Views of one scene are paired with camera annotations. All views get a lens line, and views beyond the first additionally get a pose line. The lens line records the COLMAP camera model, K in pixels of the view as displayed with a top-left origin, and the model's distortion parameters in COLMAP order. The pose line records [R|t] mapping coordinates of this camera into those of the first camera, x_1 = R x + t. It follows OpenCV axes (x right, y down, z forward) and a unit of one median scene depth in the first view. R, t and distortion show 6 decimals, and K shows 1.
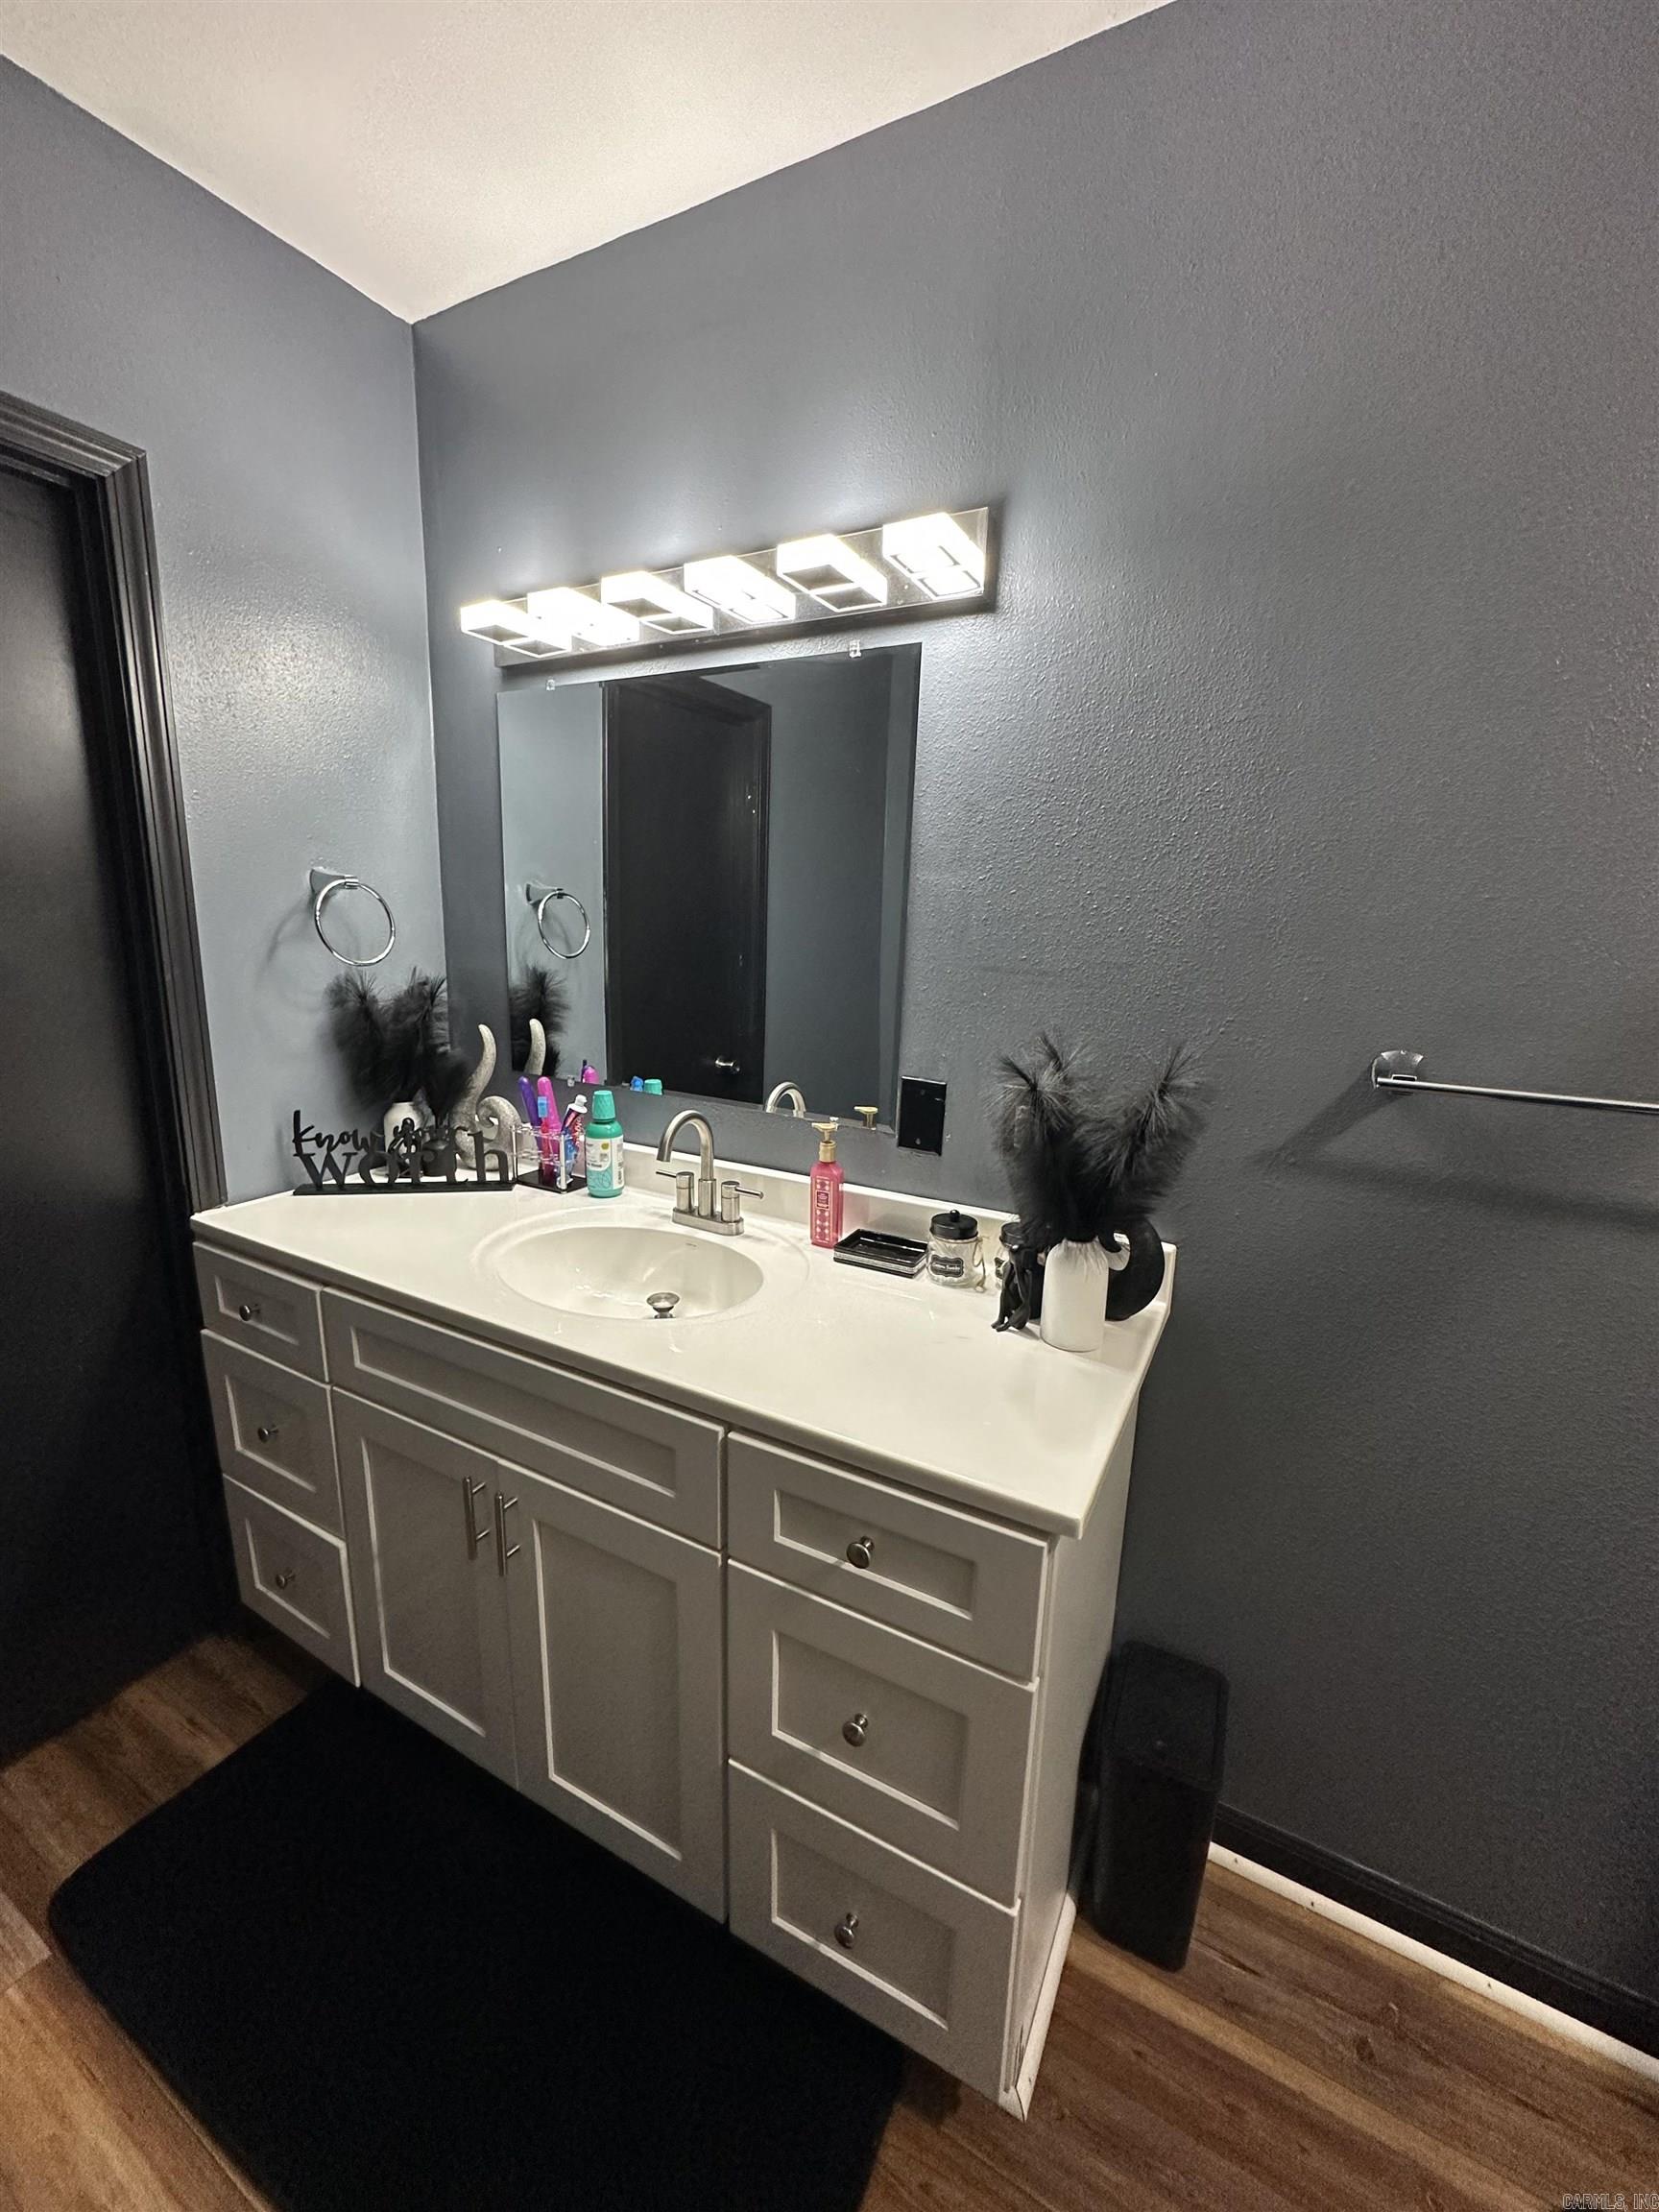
lens RADIAL K [[881.5, 0, 833.1], [0, 881.5, 1103.5], [0, 0, 1]] dist [0.002049, 0.000189]
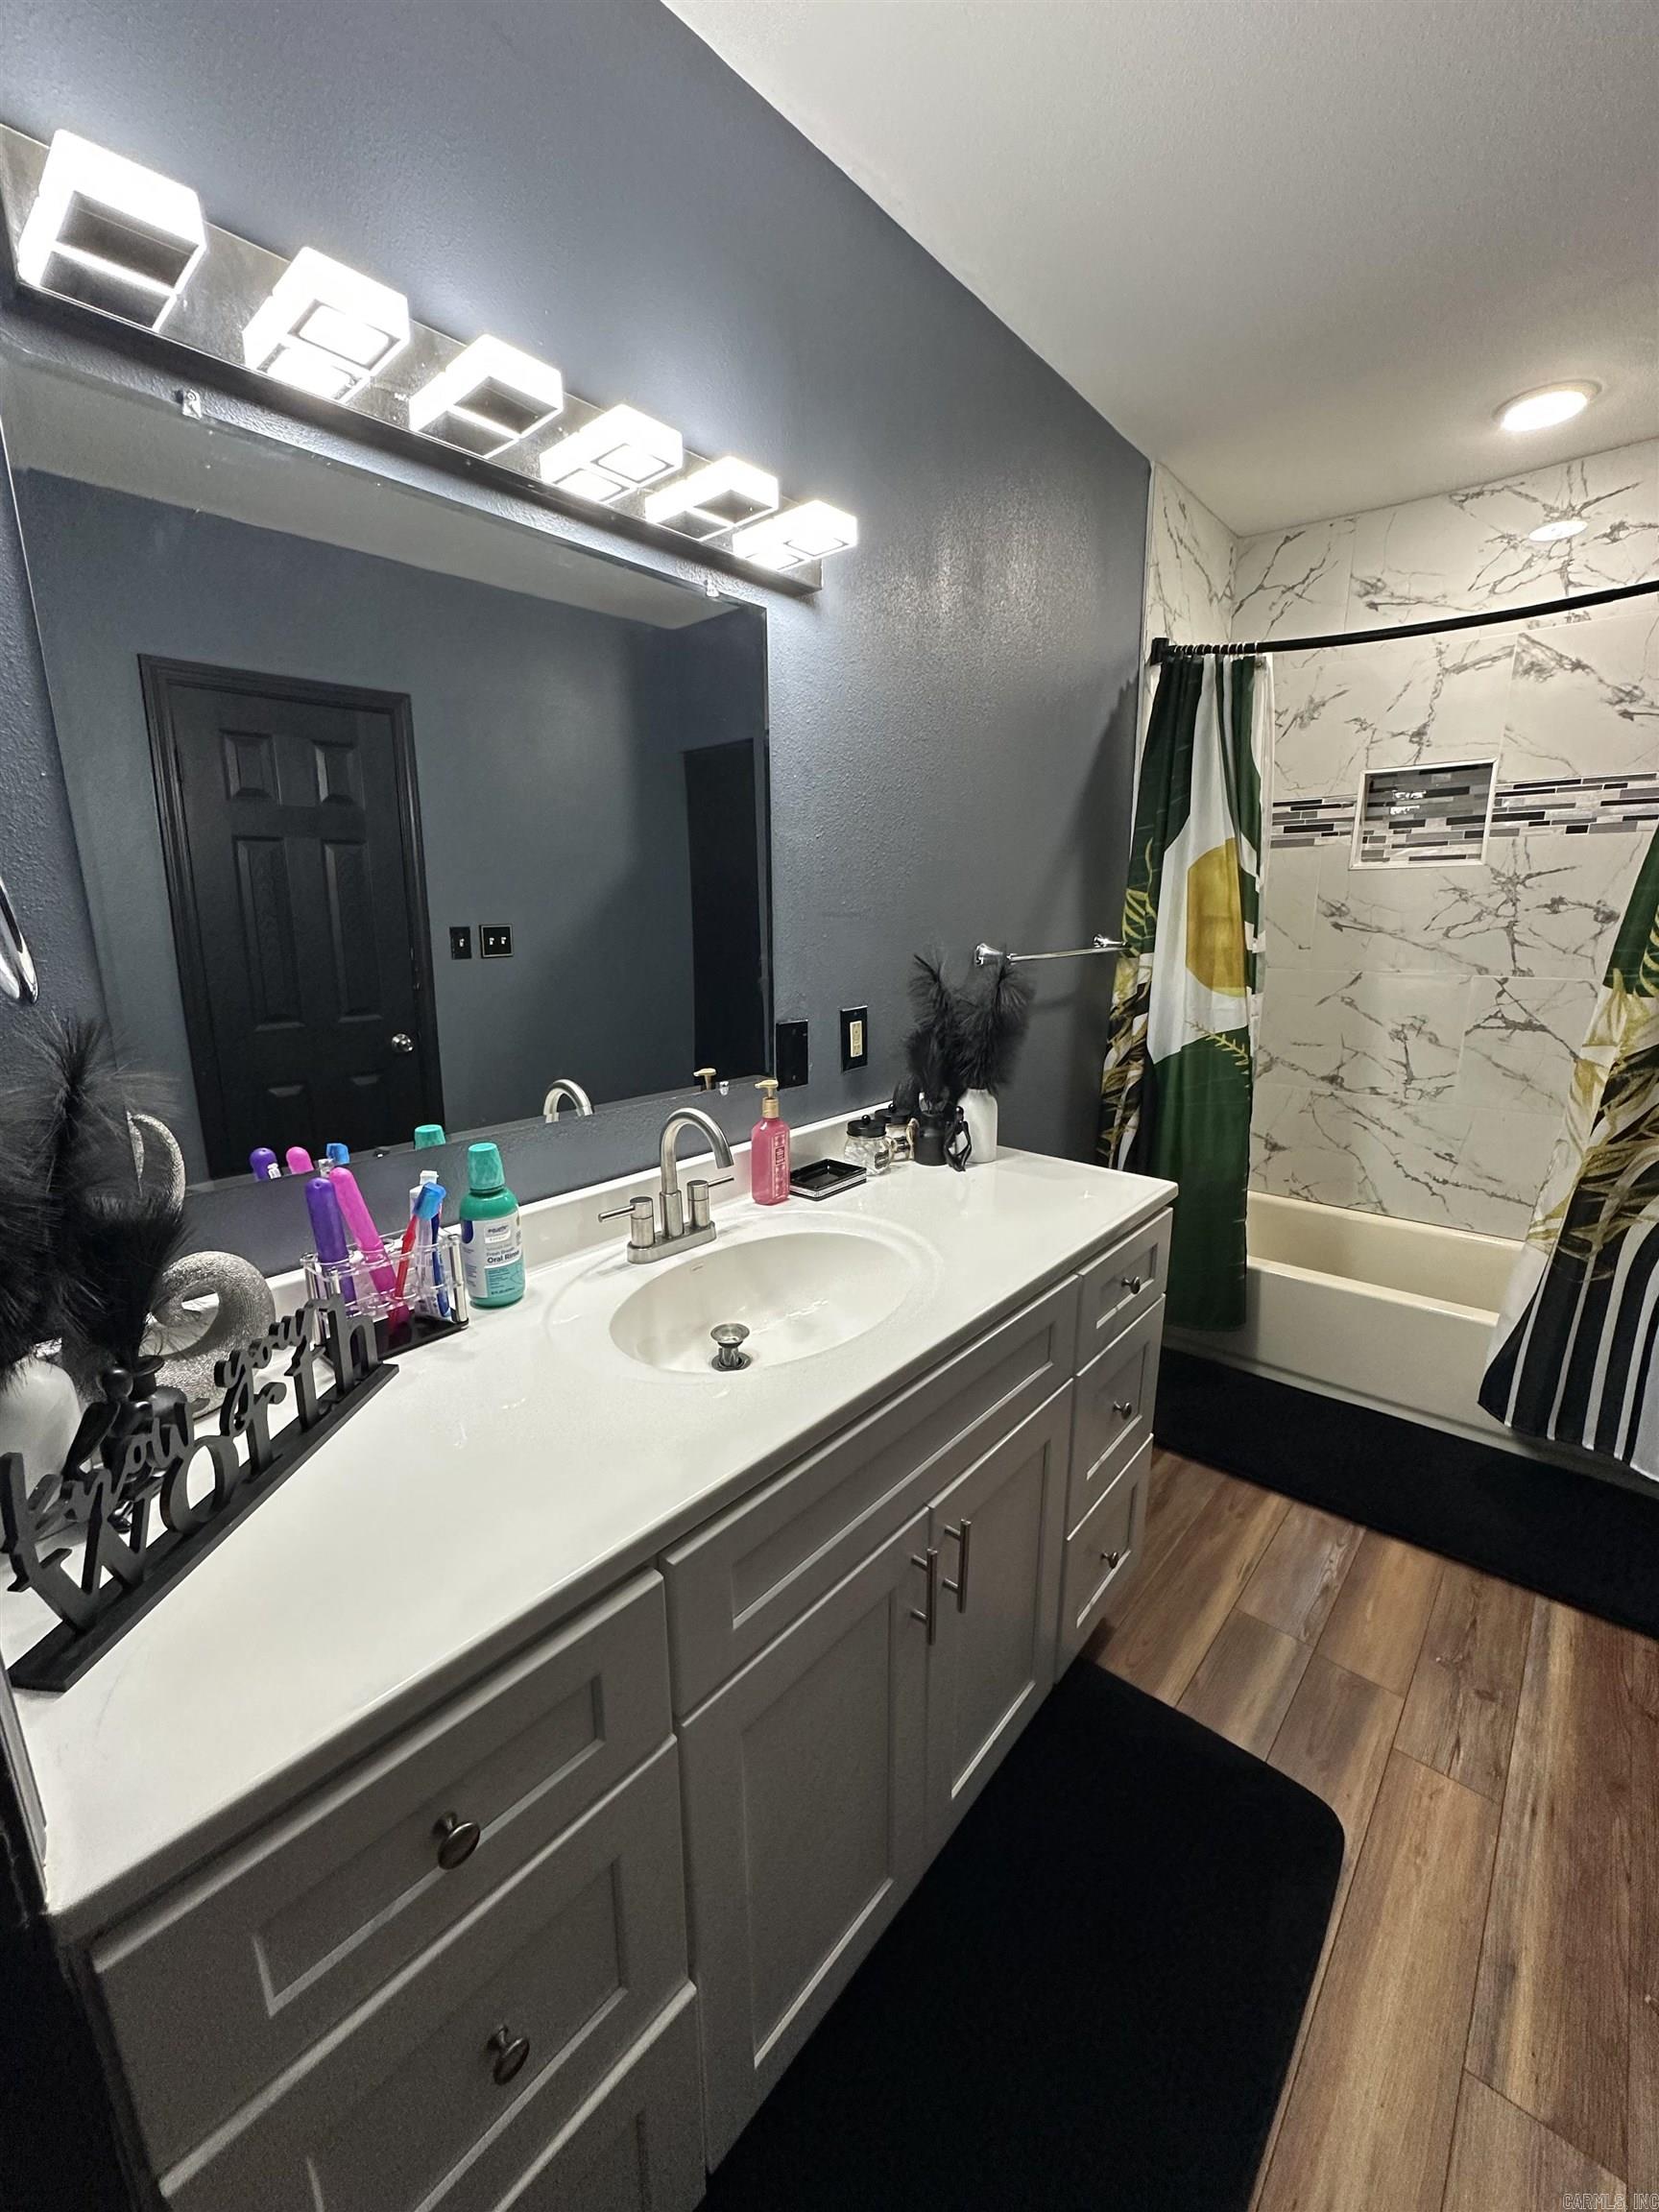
lens RADIAL K [[881.5, 0, 831.2], [0, 881.5, 1099.3], [0, 0, 1]] dist [0.002049, 0.000189]
pose [[0.219890, -0.235868, 0.946581, -0.886422], [0.224256, 0.956565, 0.186261, -0.118065], [-0.949399, 0.171319, 0.263234, 0.641638]]
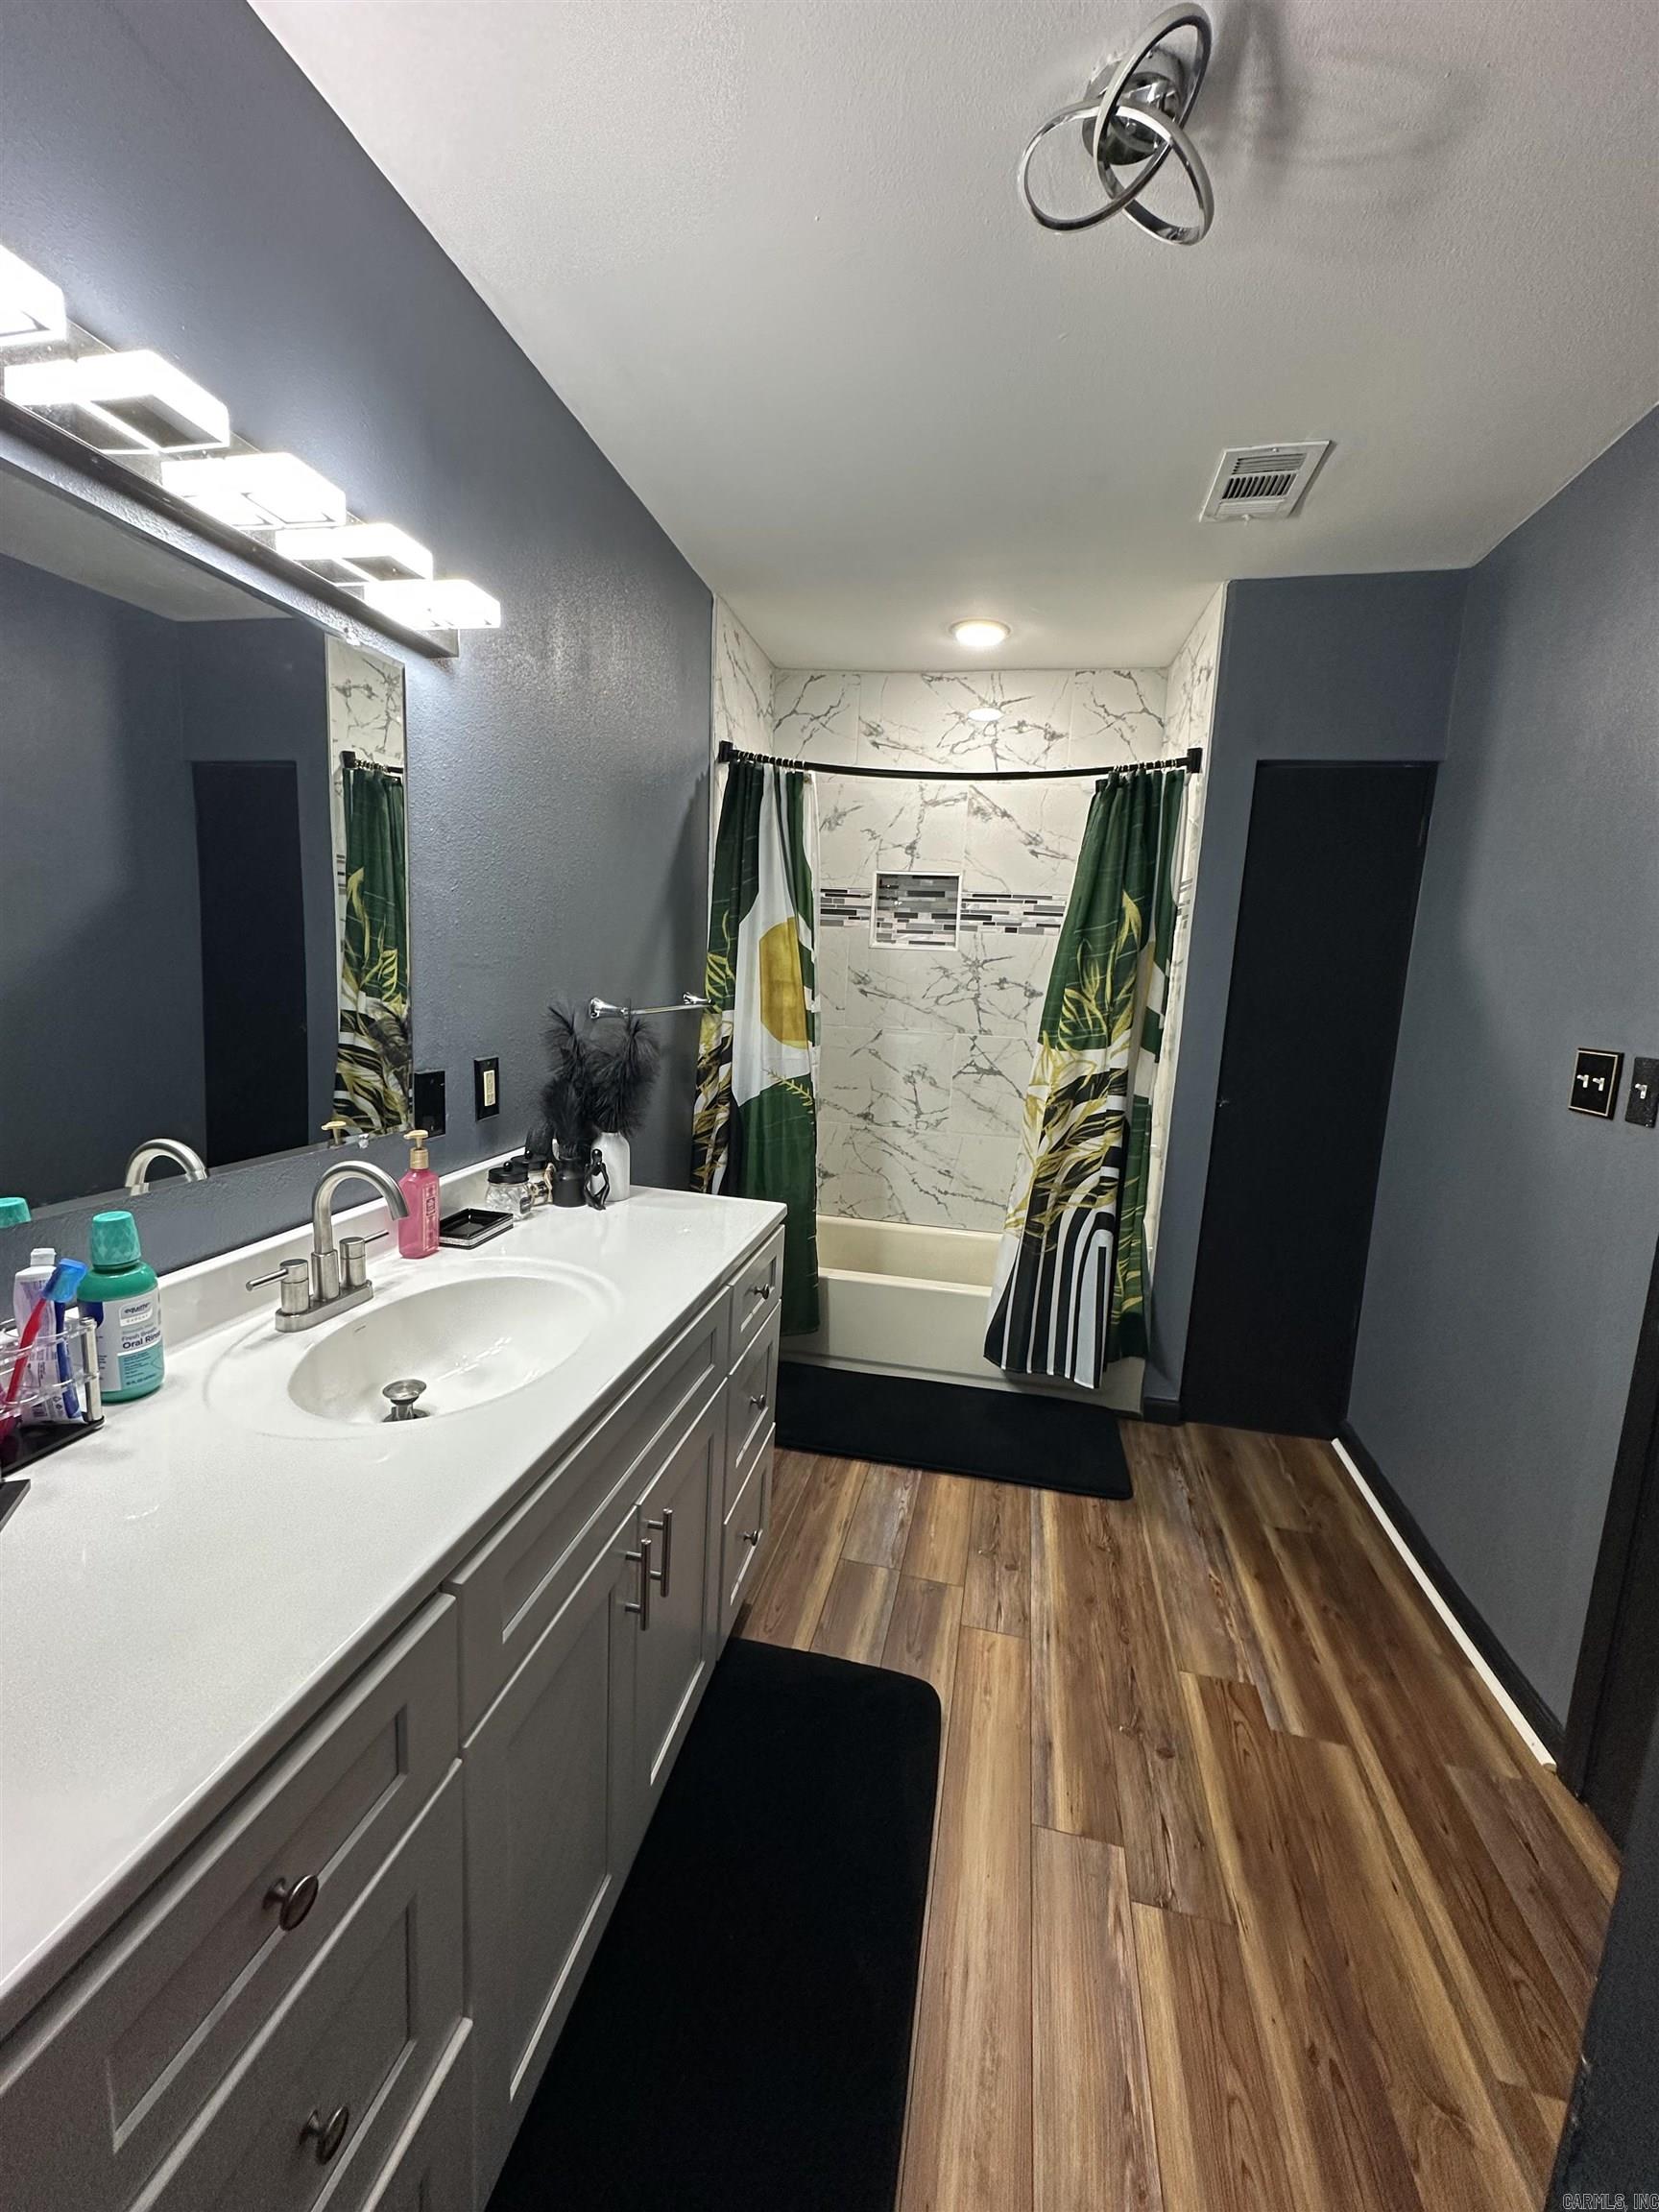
lens RADIAL K [[881.5, 0, 823.0], [0, 881.5, 1098.4], [0, 0, 1]] dist [0.002049, 0.000189]
pose [[-0.276550, -0.180534, 0.943889, -0.993619], [0.153399, 0.961309, 0.228811, -0.156820], [-0.948677, 0.208070, -0.238156, 0.758467]]
